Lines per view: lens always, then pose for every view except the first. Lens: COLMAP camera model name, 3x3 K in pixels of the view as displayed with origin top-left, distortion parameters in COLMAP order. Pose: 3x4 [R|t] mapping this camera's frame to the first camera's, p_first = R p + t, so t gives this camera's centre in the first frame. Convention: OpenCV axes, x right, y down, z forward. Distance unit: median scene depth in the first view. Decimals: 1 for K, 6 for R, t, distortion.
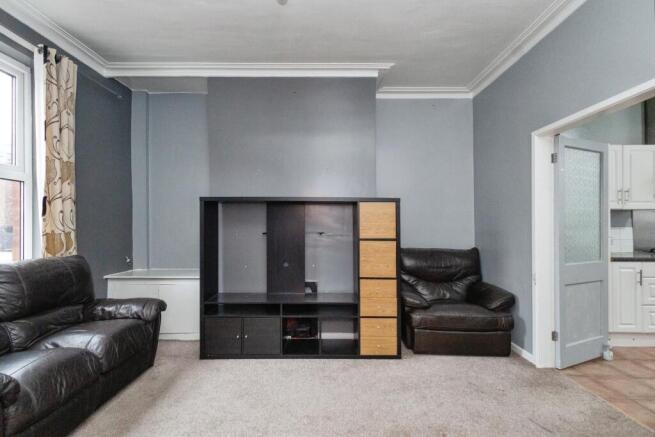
lens RADIAL K [[302.5, 0, 327.5], [0, 302.5, 218.5], [0, 0, 1]] dist [-0.000237, -0.000825]
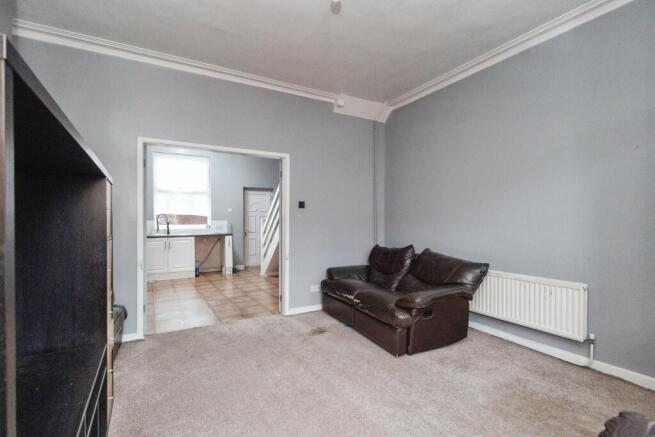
lens RADIAL K [[302.5, 0, 327.5], [0, 302.5, 218.5], [0, 0, 1]] dist [-0.000237, -0.000825]
pose [[-0.508482, 0.003459, 0.861066, -0.646759], [0.001315, 0.999994, -0.003240, 0.030170], [-0.861072, -0.000516, -0.508483, 0.935032]]
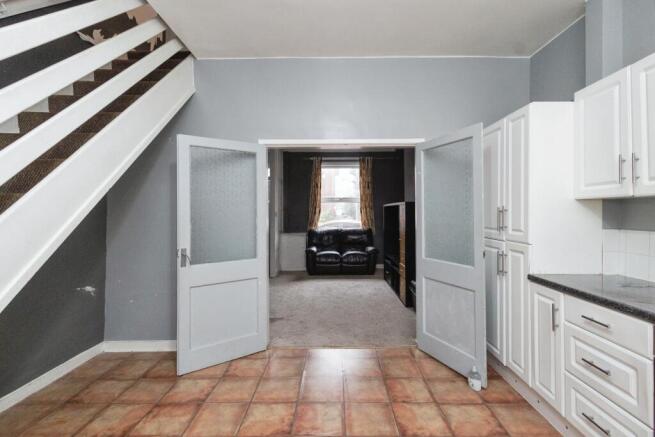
lens RADIAL K [[305.9, 0, 333.9], [0, 305.9, 210.5], [0, 0, 1]] dist [-0.002104, -0.000562]
pose [[-0.005355, -0.013500, -0.999895, 1.829055], [0.003289, 0.999903, -0.013518, -0.006876], [0.999980, -0.003361, -0.005310, 0.649112]]
